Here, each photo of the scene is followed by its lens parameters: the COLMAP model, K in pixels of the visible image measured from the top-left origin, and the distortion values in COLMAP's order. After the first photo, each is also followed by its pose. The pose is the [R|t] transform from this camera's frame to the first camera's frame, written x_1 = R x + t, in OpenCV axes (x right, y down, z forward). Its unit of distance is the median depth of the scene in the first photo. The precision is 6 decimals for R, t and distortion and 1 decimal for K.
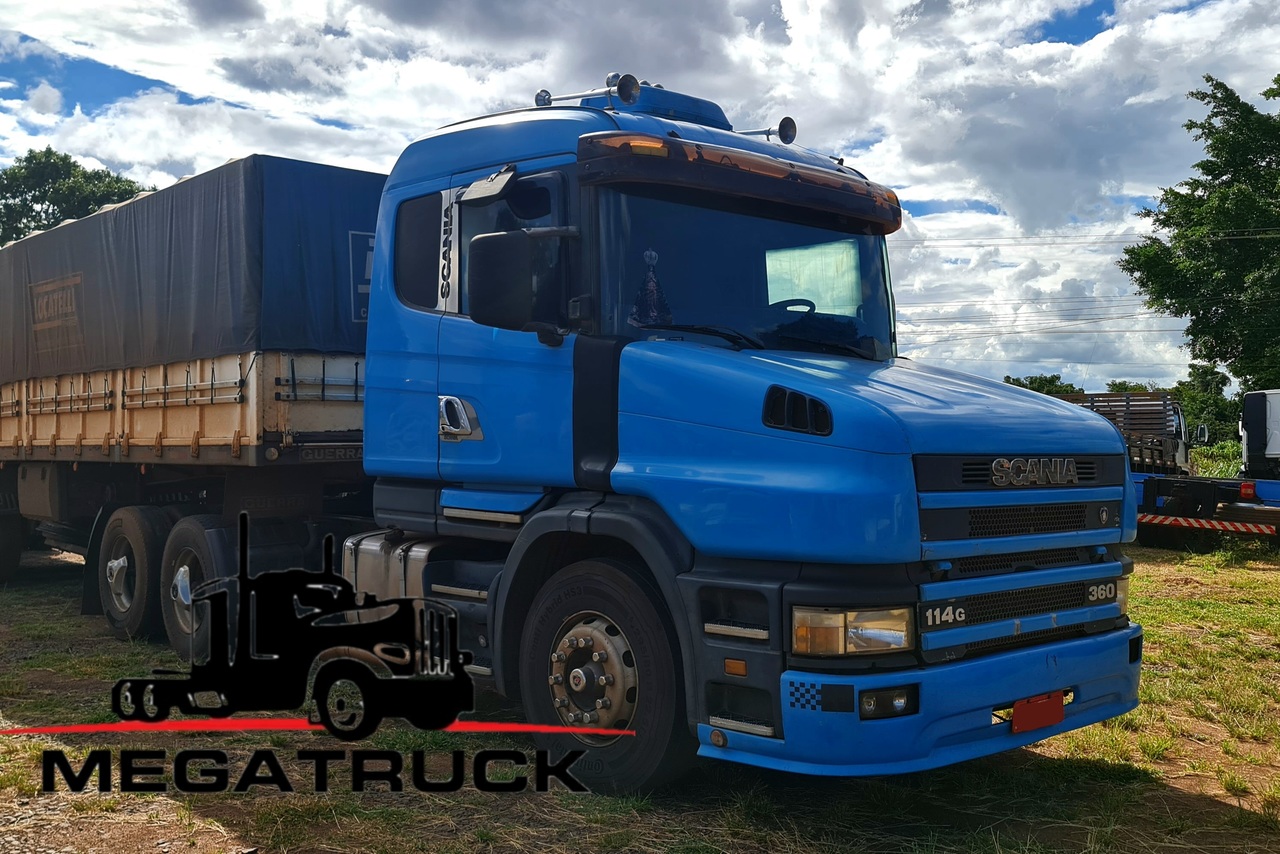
lens RADIAL K [[1327.7, 0, 640.3], [0, 1327.7, 426.0], [0, 0, 1]] dist [0.016476, 0.000000]
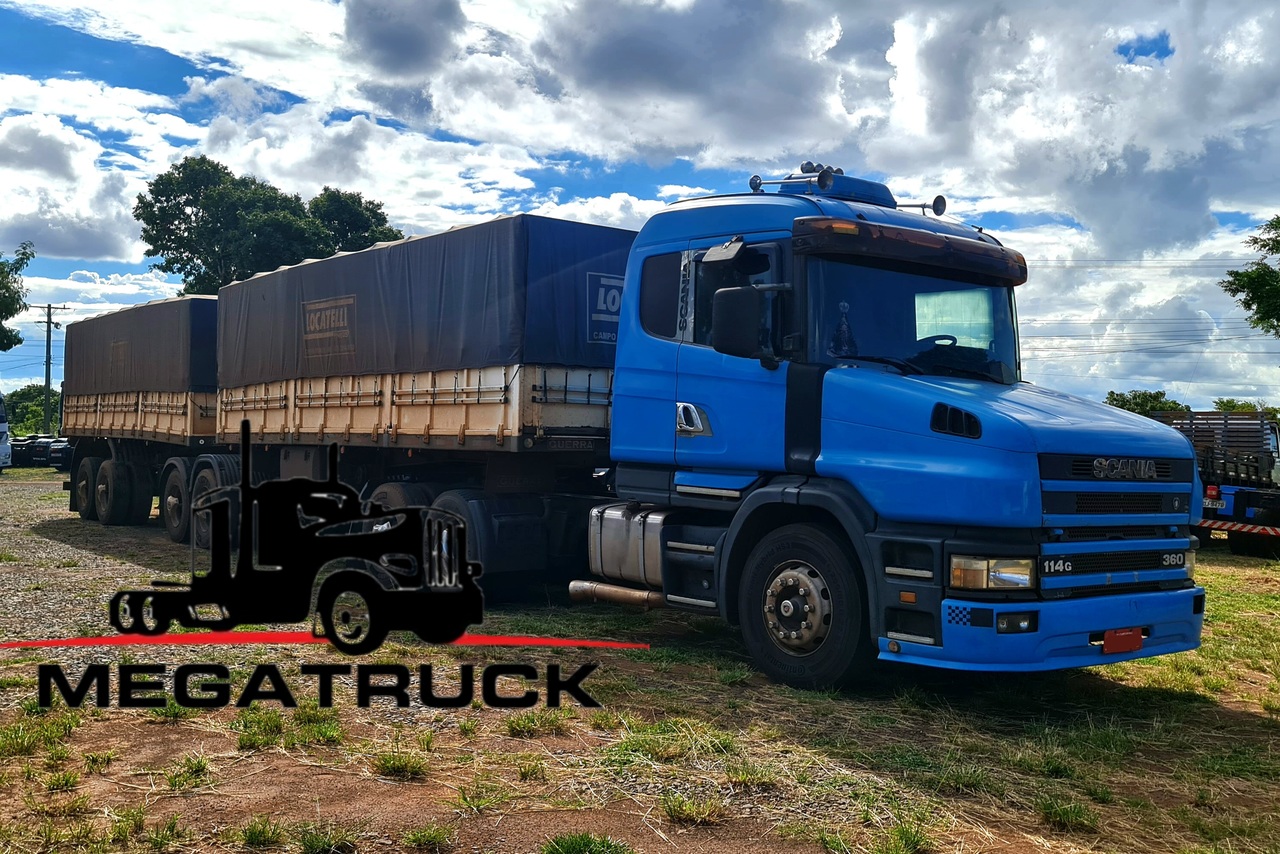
lens RADIAL K [[1327.7, 0, 629.7], [0, 1327.7, 426.6], [0, 0, 1]] dist [0.016476, 0.000000]
pose [[0.996611, 0.027210, -0.077632, -0.092708], [-0.027373, 0.999625, -0.001037, 0.004219], [0.077574, 0.003159, 0.996982, -0.351641]]
